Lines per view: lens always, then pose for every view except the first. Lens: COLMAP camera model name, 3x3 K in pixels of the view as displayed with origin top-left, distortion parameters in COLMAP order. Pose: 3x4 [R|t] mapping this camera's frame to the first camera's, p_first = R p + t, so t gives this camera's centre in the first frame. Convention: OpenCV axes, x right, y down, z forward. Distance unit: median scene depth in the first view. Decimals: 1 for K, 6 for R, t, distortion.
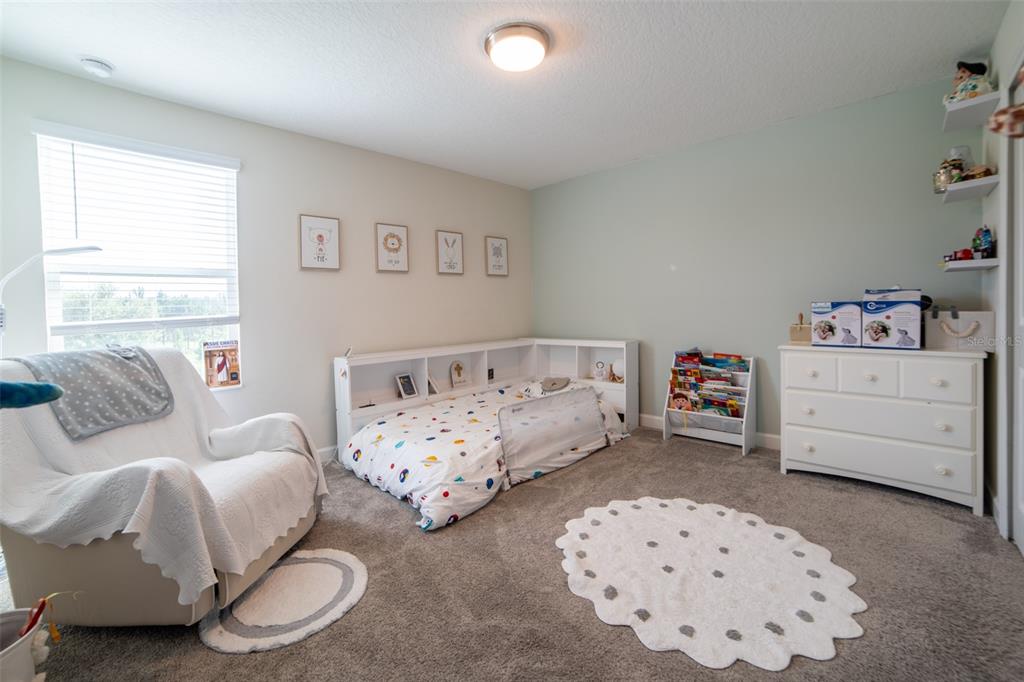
lens RADIAL K [[432.5, 0, 514.2], [0, 432.5, 318.6], [0, 0, 1]] dist [-0.035247, 0.024271]
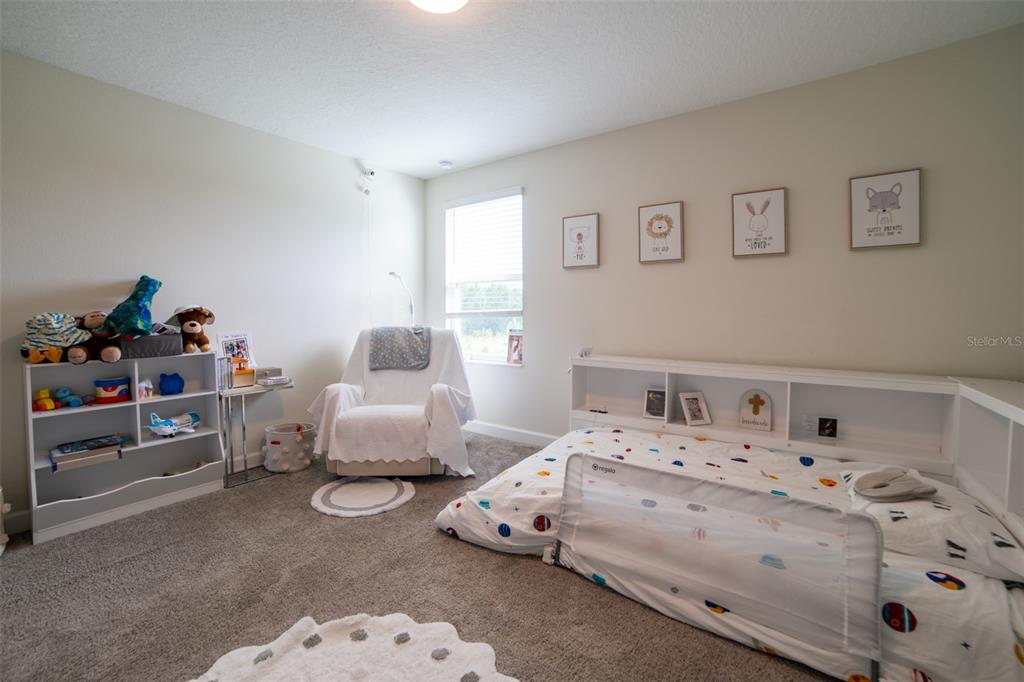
lens RADIAL K [[465.9, 0, 512.7], [0, 465.9, 300.5], [0, 0, 1]] dist [-0.043601, 0.019300]
pose [[0.121771, 0.017974, -0.992395, 0.641651], [-0.026529, 0.999538, 0.014848, -0.048617], [0.992204, 0.024519, 0.122192, 0.722708]]
